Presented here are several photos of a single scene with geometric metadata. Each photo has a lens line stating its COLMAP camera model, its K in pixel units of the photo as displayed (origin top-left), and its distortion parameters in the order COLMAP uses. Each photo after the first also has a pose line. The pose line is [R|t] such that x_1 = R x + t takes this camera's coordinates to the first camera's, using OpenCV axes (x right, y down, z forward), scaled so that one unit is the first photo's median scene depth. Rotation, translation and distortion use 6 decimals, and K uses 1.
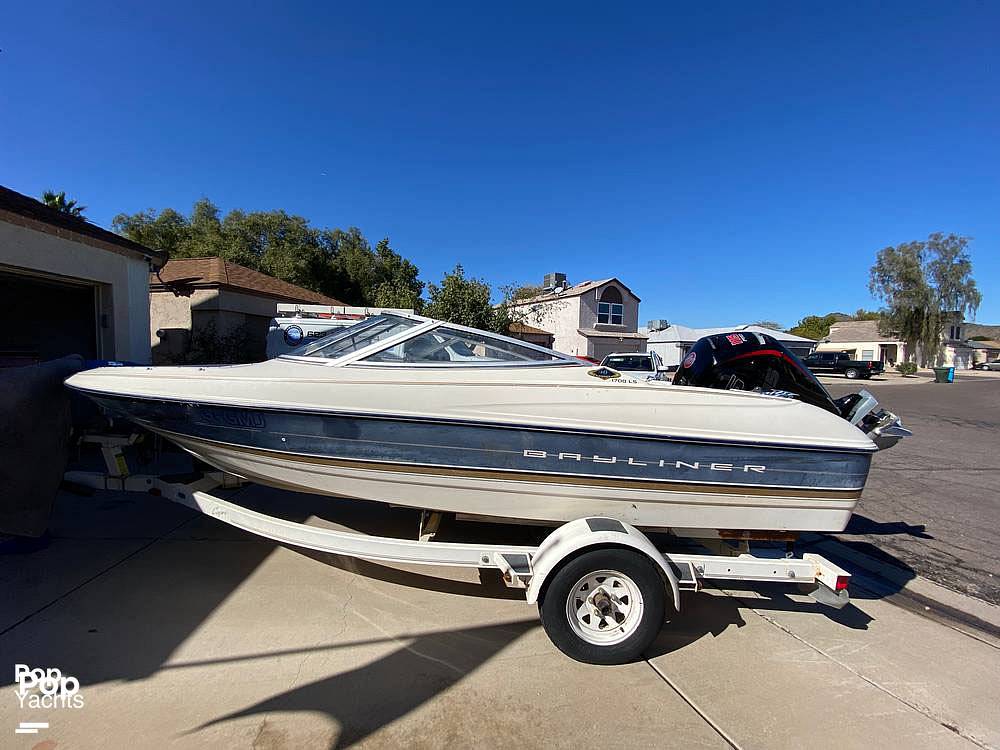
lens RADIAL K [[405.6, 0, 496.2], [0, 405.6, 380.9], [0, 0, 1]] dist [0.024331, -0.022582]
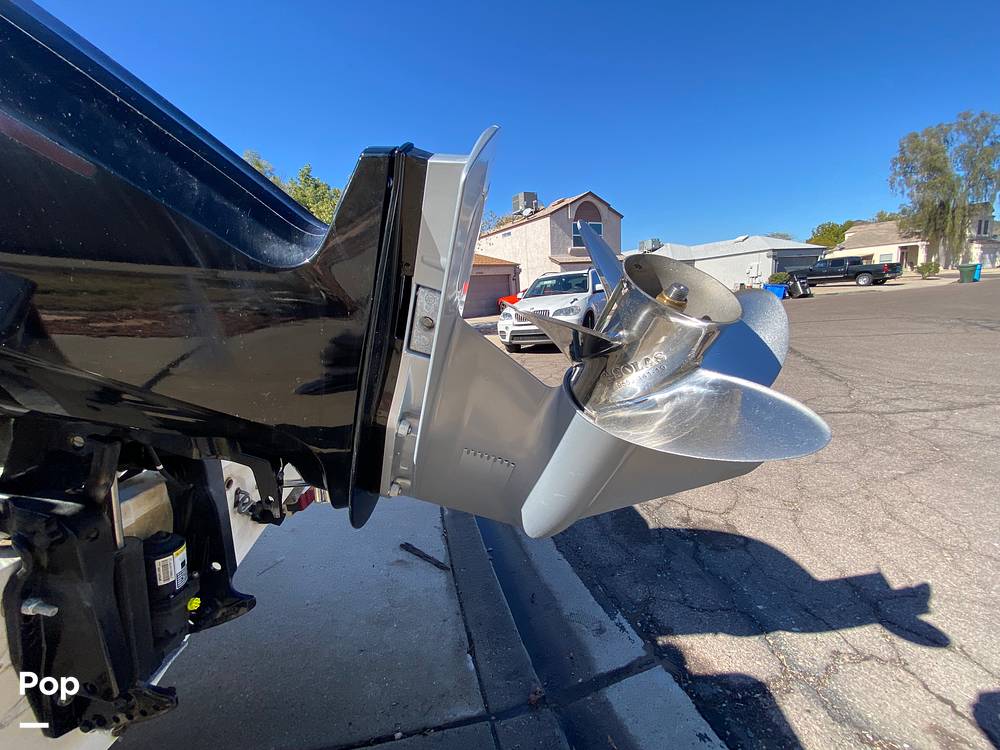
lens RADIAL K [[403.8, 0, 499.7], [0, 403.8, 378.7], [0, 0, 1]] dist [0.018084, -0.018750]
pose [[0.996253, -0.081202, -0.029763, 0.090878], [0.084486, 0.987342, 0.134233, 0.008466], [0.018486, -0.136245, 0.990503, 0.085869]]
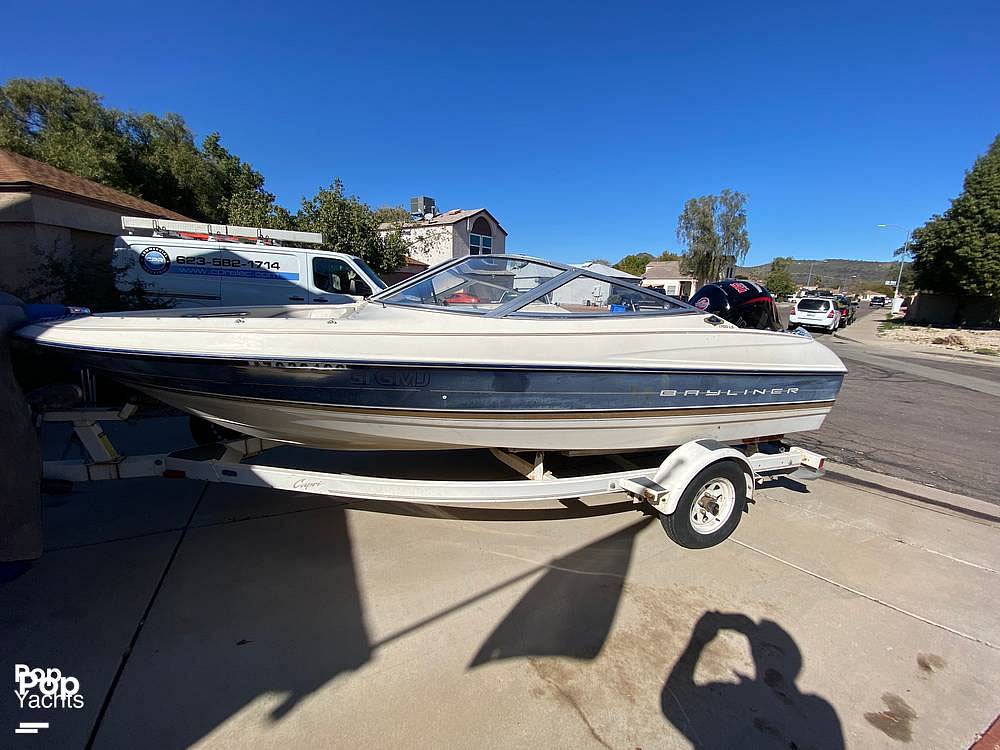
lens RADIAL K [[405.6, 0, 496.2], [0, 405.6, 380.9], [0, 0, 1]] dist [0.024331, -0.022582]
pose [[0.935711, -0.065514, 0.346631, -0.053028], [0.007263, 0.985973, 0.166746, -0.003421], [-0.352693, -0.153508, 0.923062, 0.007825]]
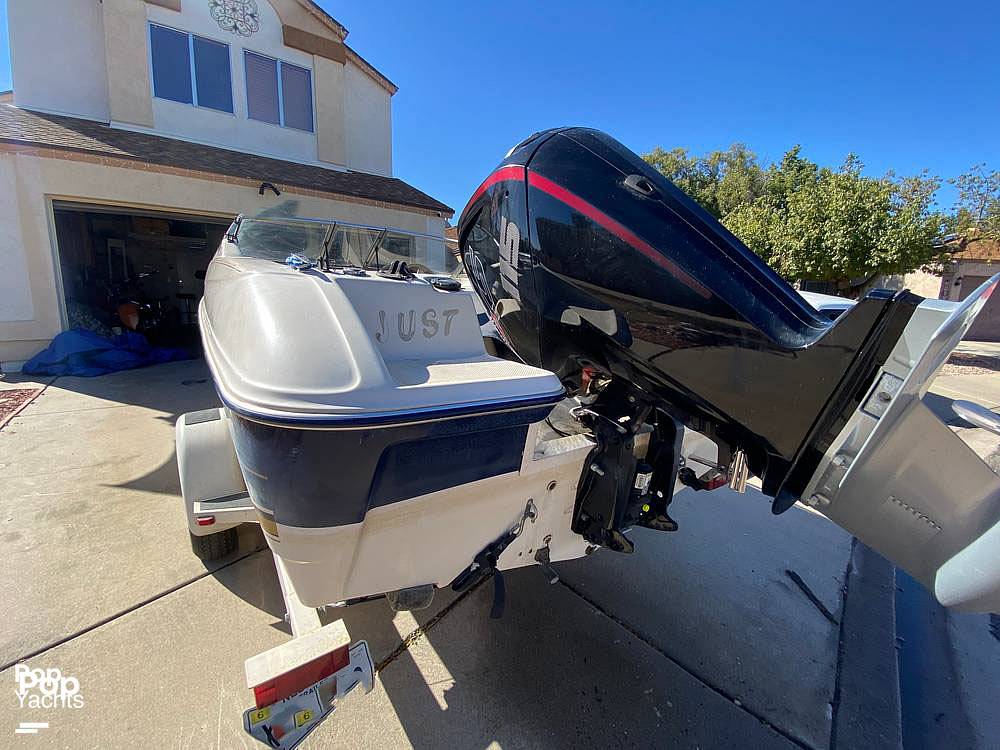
lens RADIAL K [[408.1, 0, 490.1], [0, 408.1, 374.5], [0, 0, 1]] dist [0.001382, -0.011855]
pose [[0.535635, 0.158140, -0.829510, 0.094290], [-0.068929, 0.987218, 0.143697, 0.005395], [0.841631, -0.019791, 0.539690, 0.071916]]
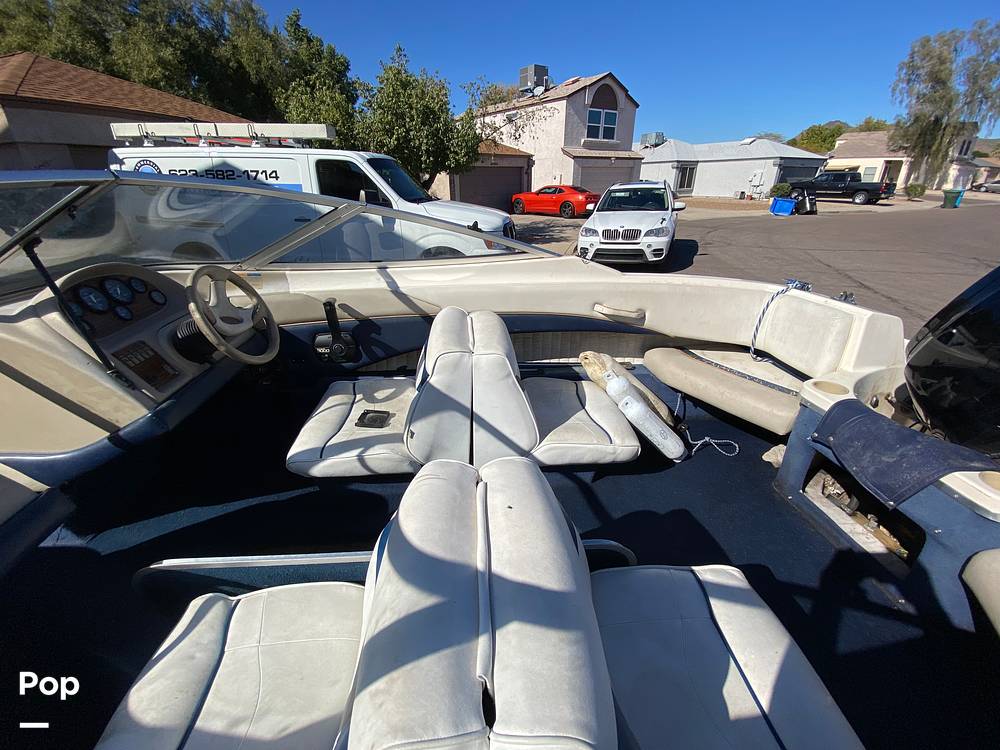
lens RADIAL K [[410.3, 0, 496.6], [0, 410.3, 377.5], [0, 0, 1]] dist [0.002030, -0.012525]
pose [[0.997033, -0.055030, 0.053818, 0.000682], [0.030749, 0.925735, 0.376922, -0.013151], [-0.070564, -0.374149, 0.924680, 0.073635]]
